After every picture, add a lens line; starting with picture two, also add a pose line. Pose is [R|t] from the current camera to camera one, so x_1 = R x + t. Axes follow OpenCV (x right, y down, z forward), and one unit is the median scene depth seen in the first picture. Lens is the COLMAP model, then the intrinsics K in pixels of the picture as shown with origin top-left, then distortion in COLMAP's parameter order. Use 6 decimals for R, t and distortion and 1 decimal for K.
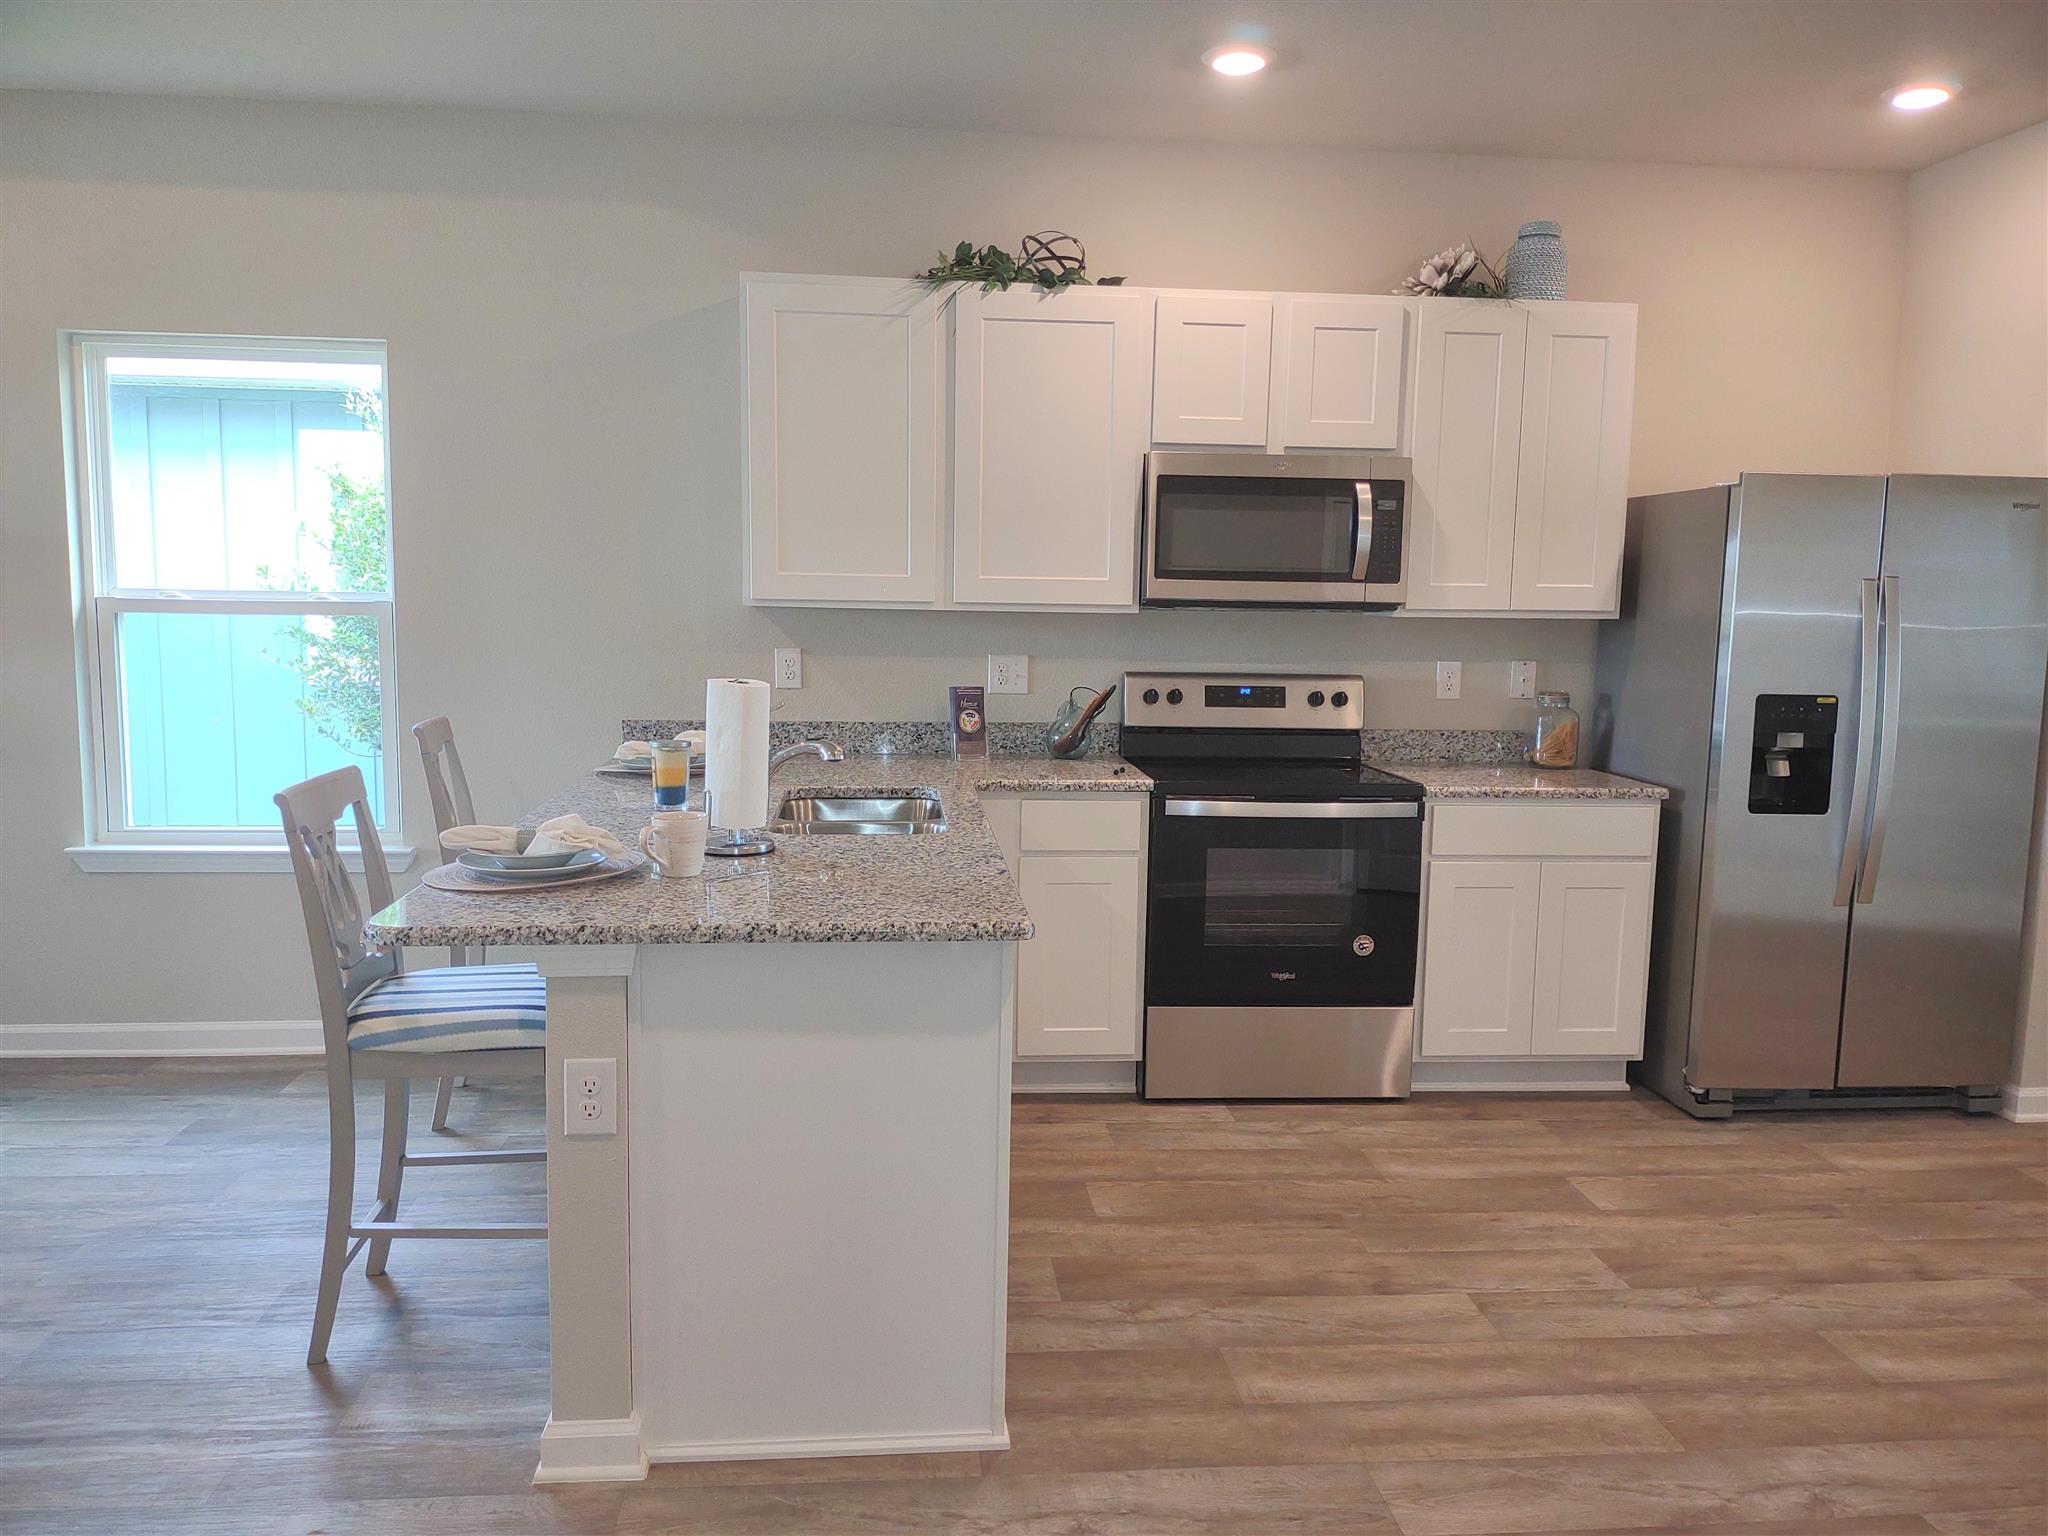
lens RADIAL K [[1496.5, 0, 1017.6], [0, 1496.5, 773.2], [0, 0, 1]] dist [0.077476, -0.135542]
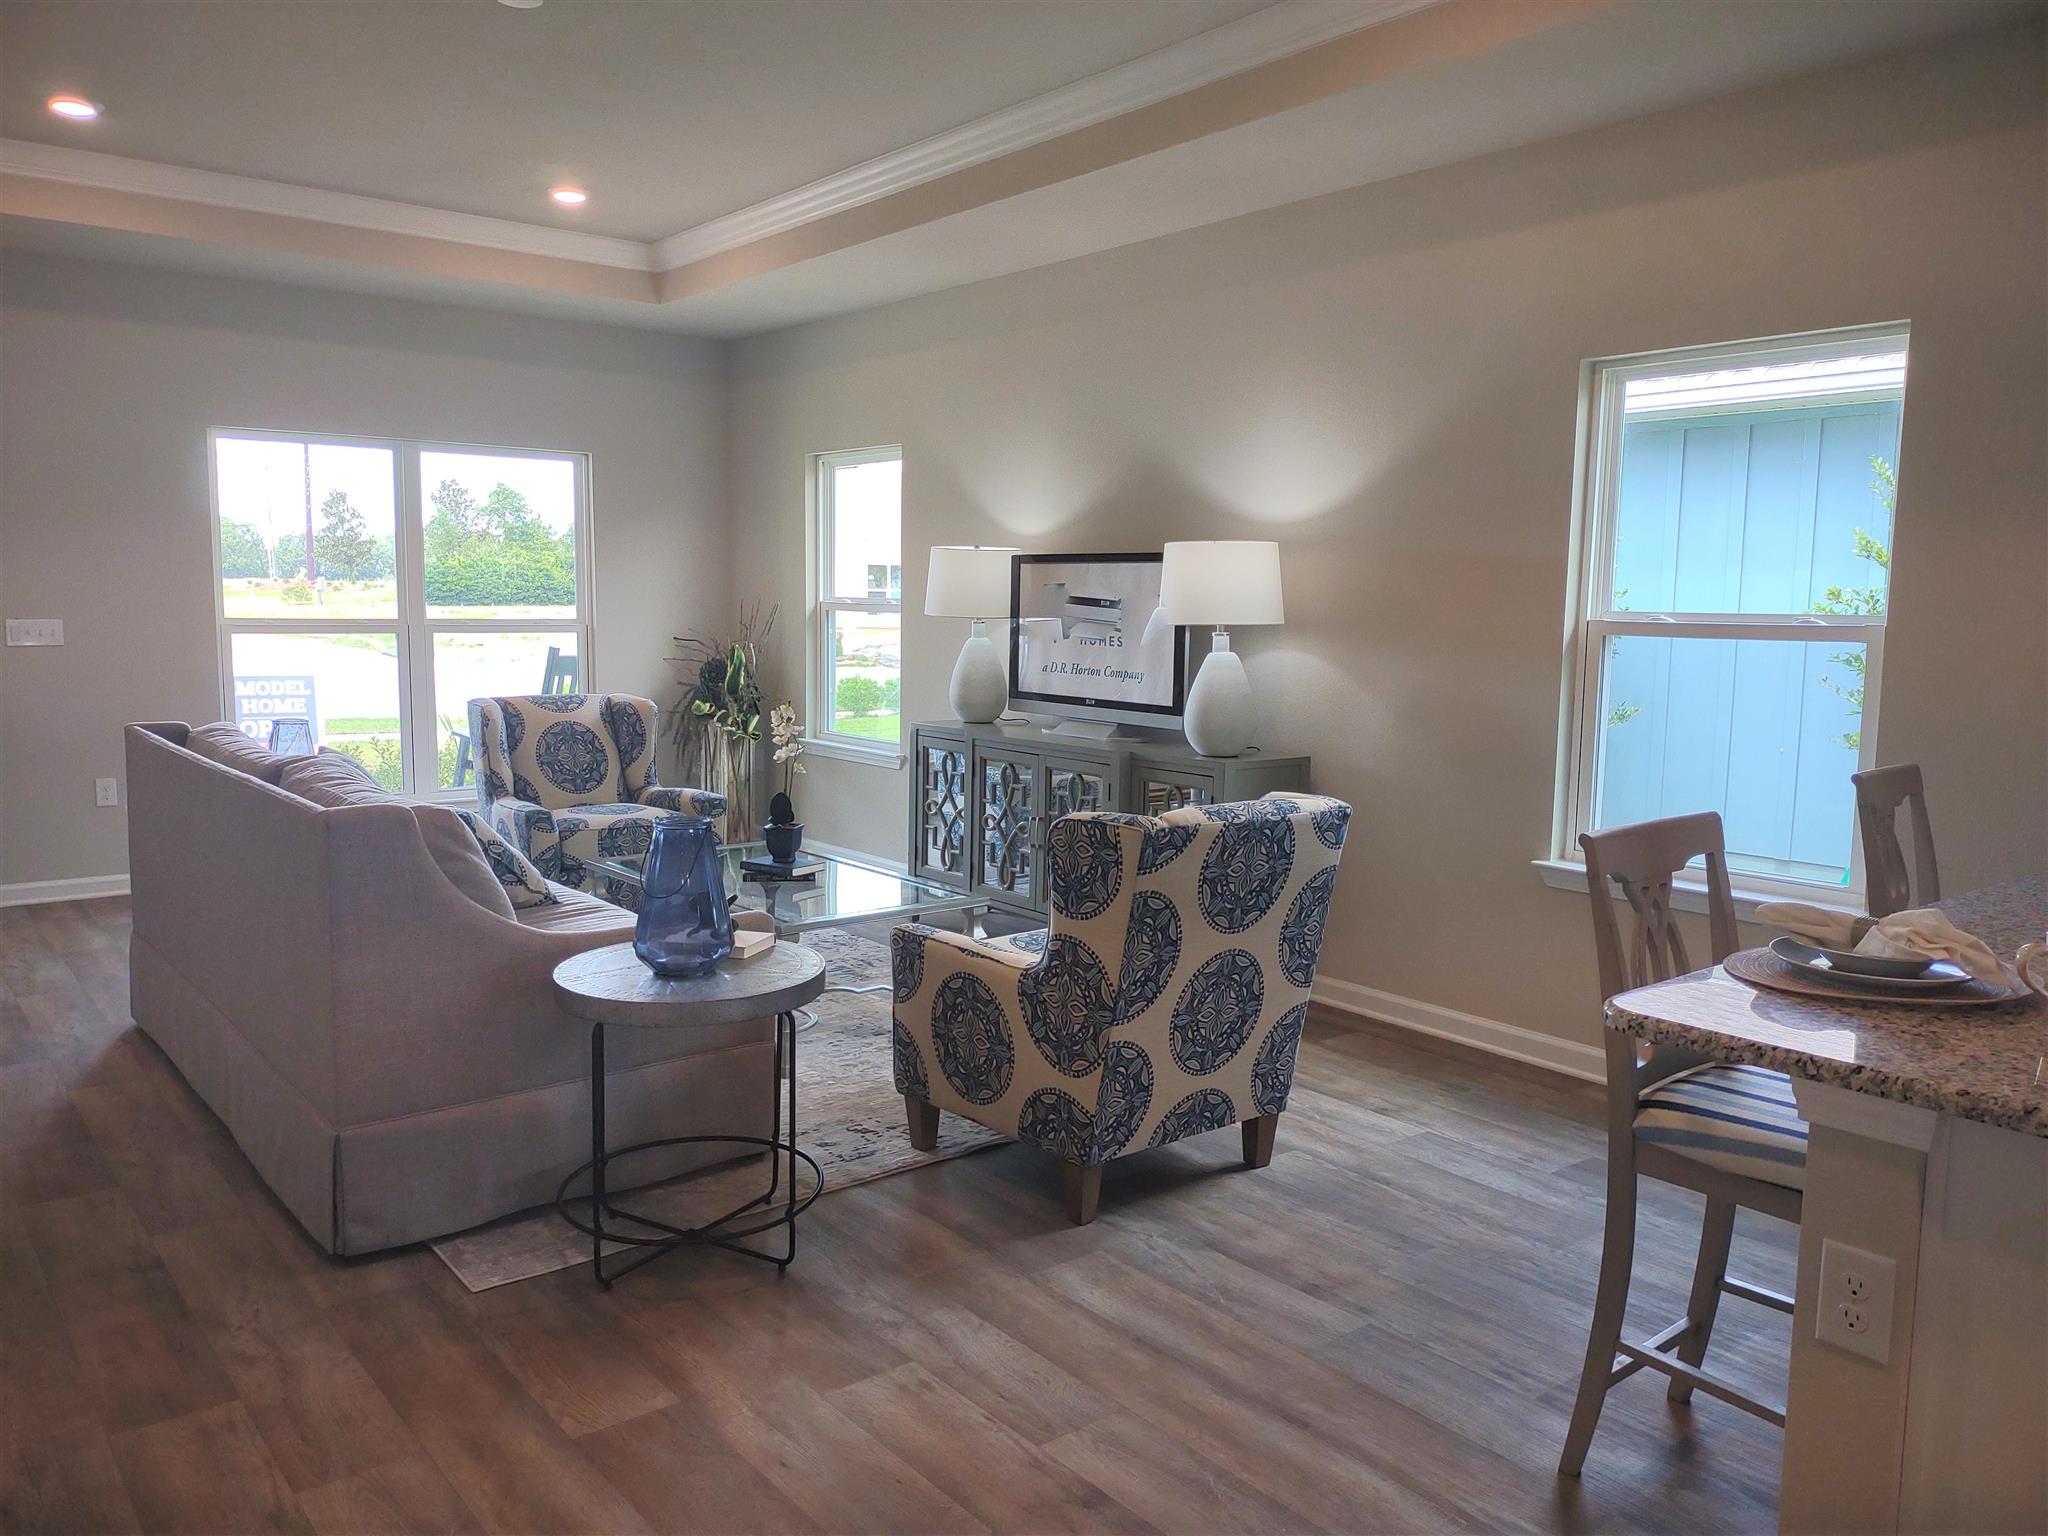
lens RADIAL K [[1510.7, 0, 1024.0], [0, 1510.7, 768.0], [0, 0, 1]] dist [0.008570, -0.003455]
pose [[0.542383, 0.081212, -0.836197, 0.067175], [-0.099466, 0.994524, 0.032072, -0.018235], [0.834223, 0.065778, 0.547490, 0.191055]]
